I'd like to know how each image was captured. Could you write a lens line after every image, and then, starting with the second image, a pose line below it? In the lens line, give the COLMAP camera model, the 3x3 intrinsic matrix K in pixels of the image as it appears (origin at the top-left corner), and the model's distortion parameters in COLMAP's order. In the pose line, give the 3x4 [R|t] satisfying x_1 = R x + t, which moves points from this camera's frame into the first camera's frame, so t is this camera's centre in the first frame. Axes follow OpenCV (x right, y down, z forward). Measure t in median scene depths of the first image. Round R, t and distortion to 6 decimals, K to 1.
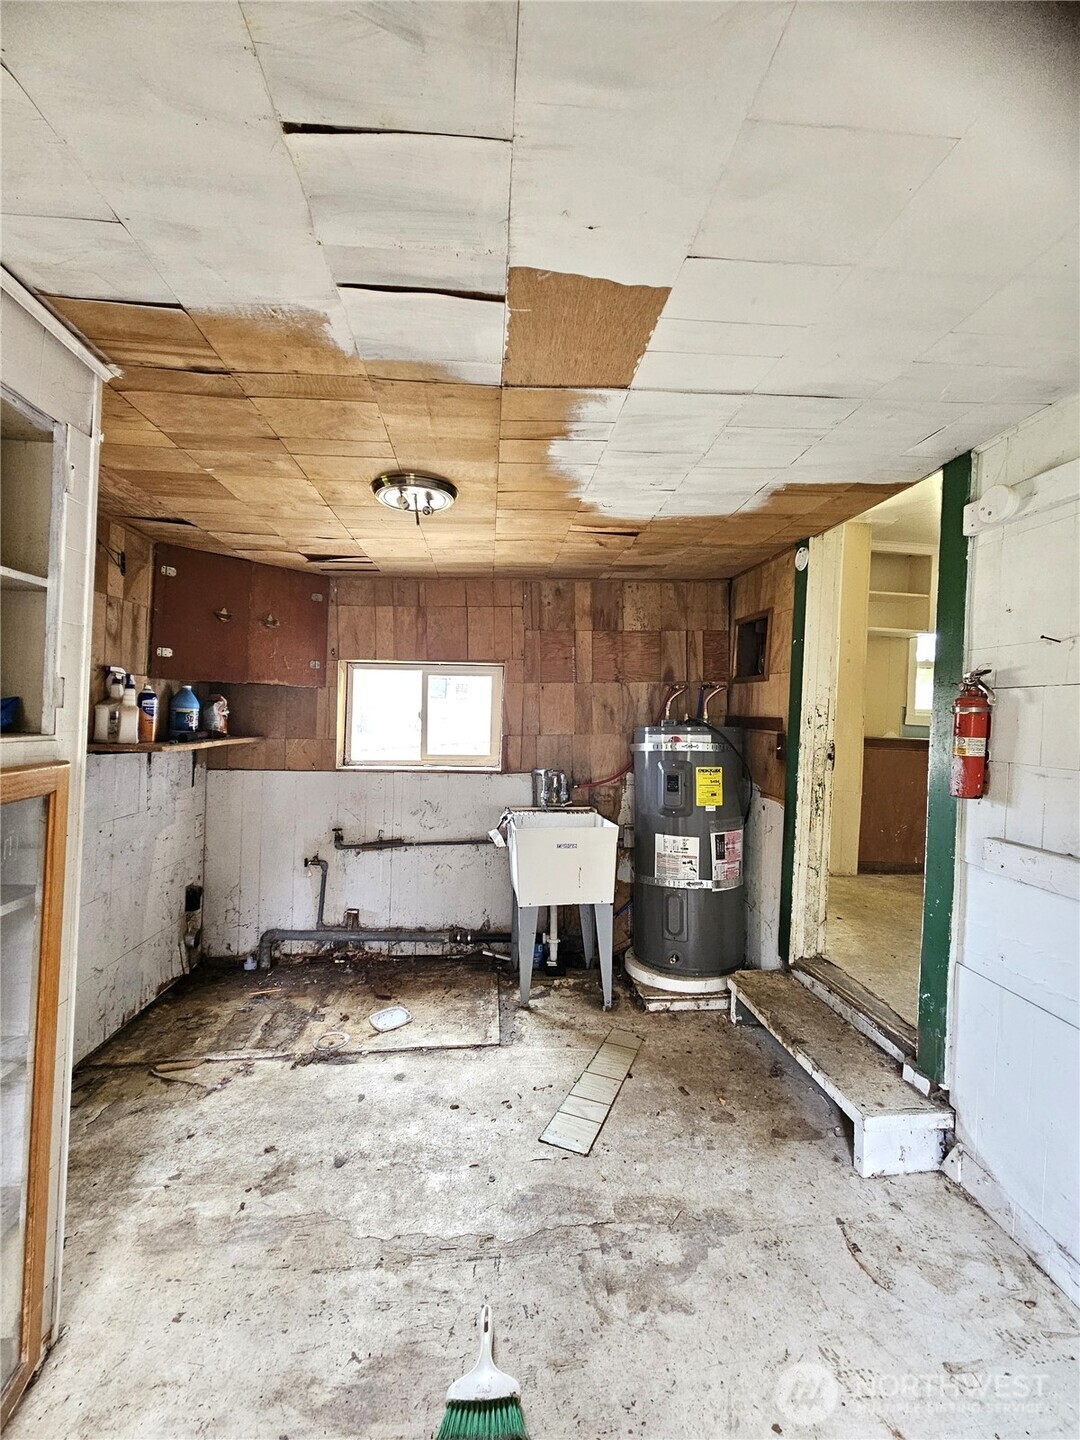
lens RADIAL K [[591.3, 0, 547.1], [0, 591.3, 713.2], [0, 0, 1]] dist [0.002793, -0.000877]
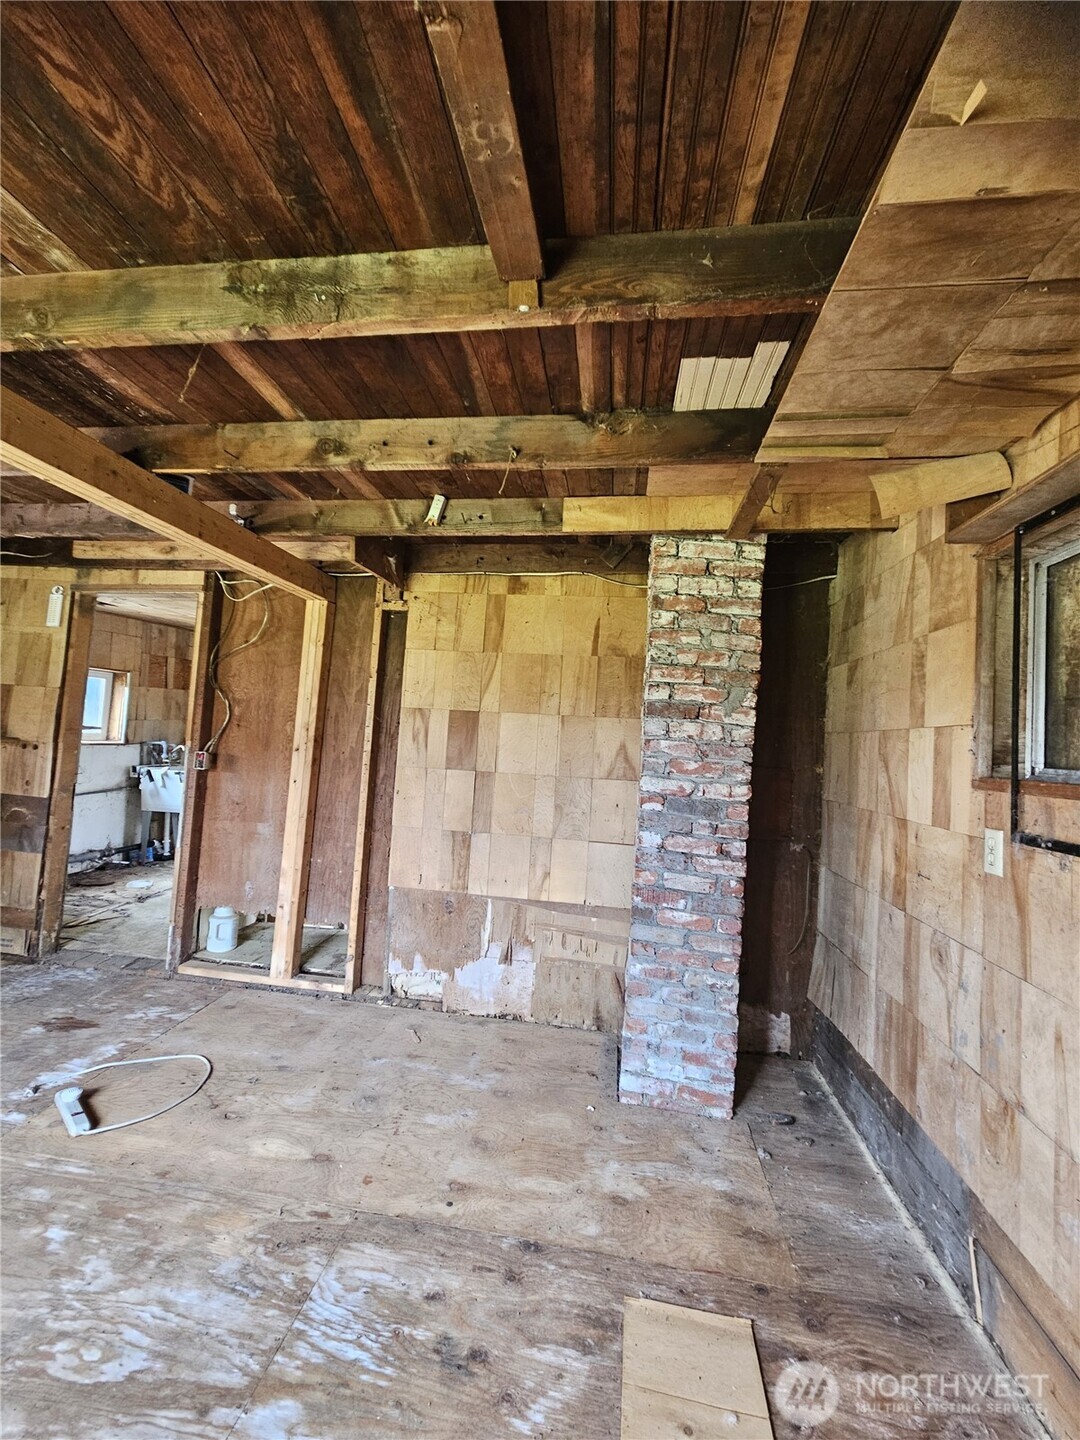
lens RADIAL K [[591.3, 0, 536.8], [0, 591.3, 710.3], [0, 0, 1]] dist [0.002793, -0.000877]
pose [[0.236081, 0.042087, 0.970822, -2.079057], [-0.061857, 0.997686, -0.028210, -0.014768], [-0.969763, -0.053392, 0.238138, -0.617949]]
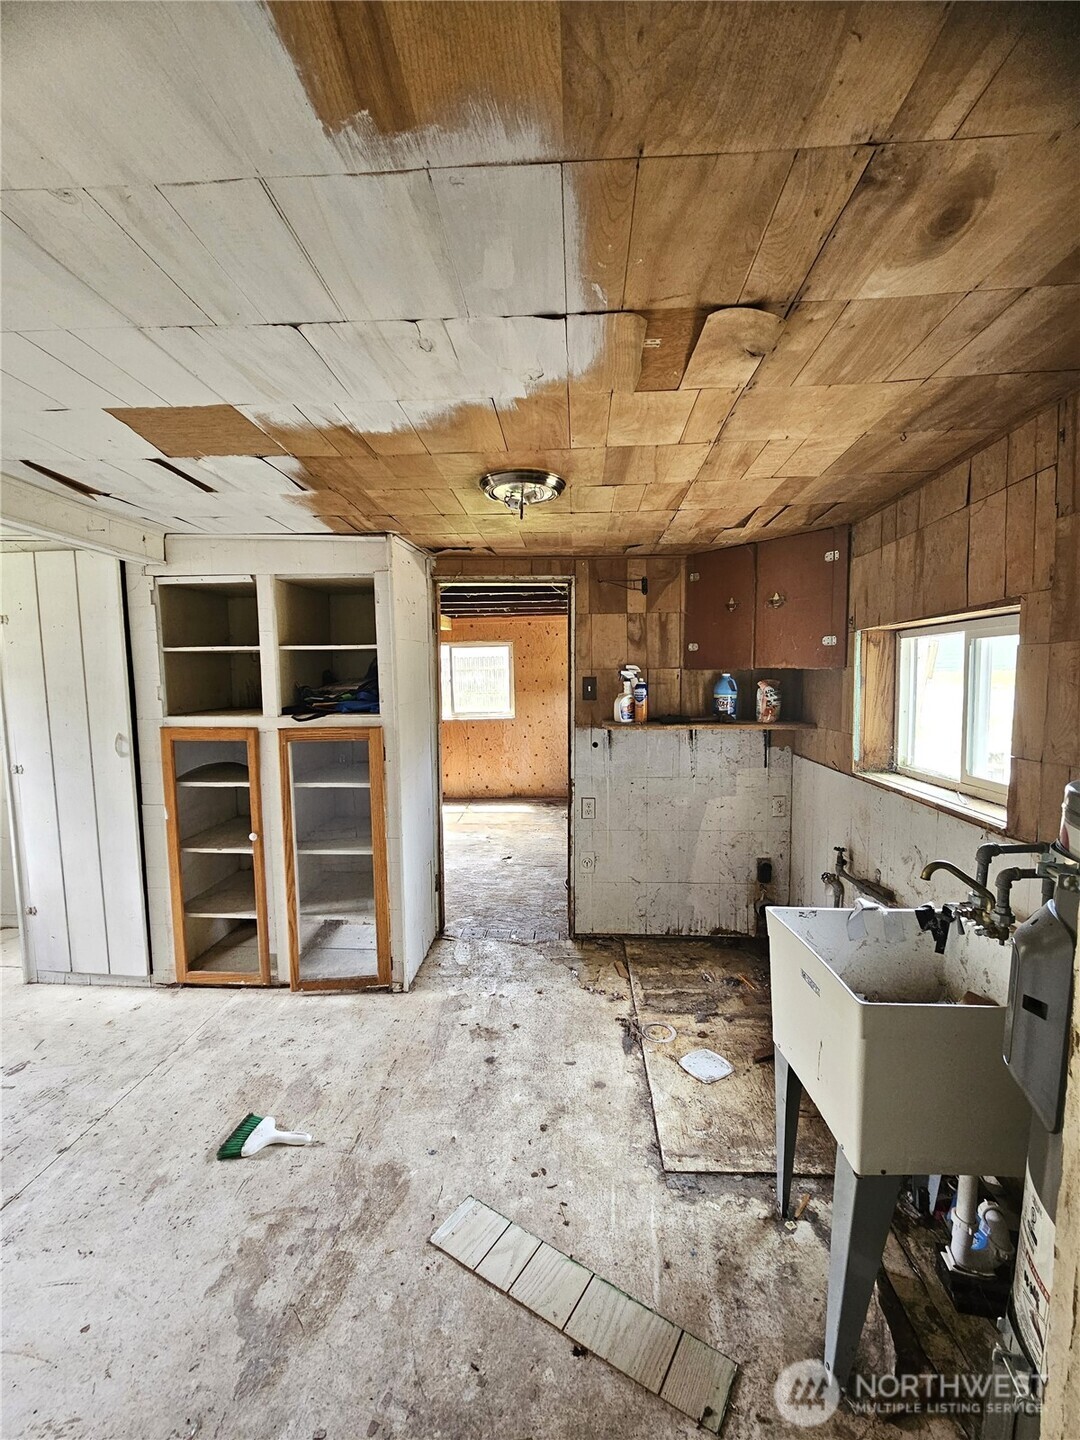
lens RADIAL K [[591.3, 0, 542.5], [0, 591.3, 715.9], [0, 0, 1]] dist [0.002793, -0.000877]
pose [[-0.158076, 0.053292, -0.985988, 0.721749], [0.010503, 0.998577, 0.052289, -0.038864], [0.987371, -0.002090, -0.158411, 1.119849]]
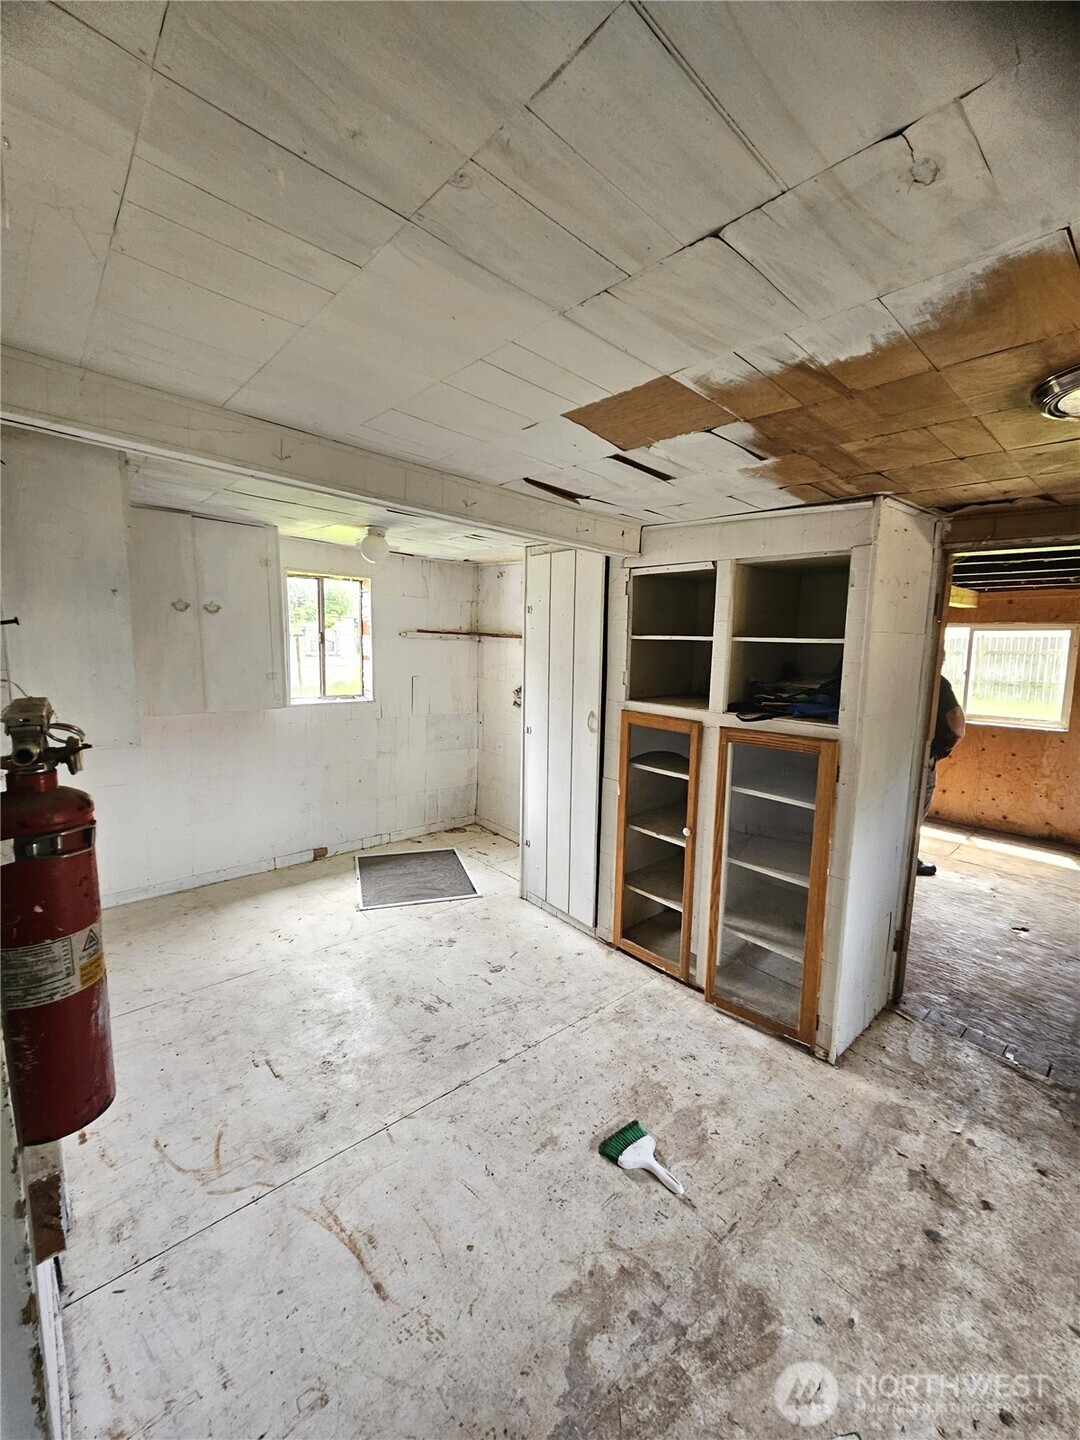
lens RADIAL K [[591.3, 0, 544.1], [0, 591.3, 713.9], [0, 0, 1]] dist [0.002793, -0.000877]
pose [[-0.808223, 0.028761, -0.588173, 0.543061], [-0.043011, 0.993256, 0.107670, -0.087697], [0.587303, 0.112319, -0.801535, 1.096647]]
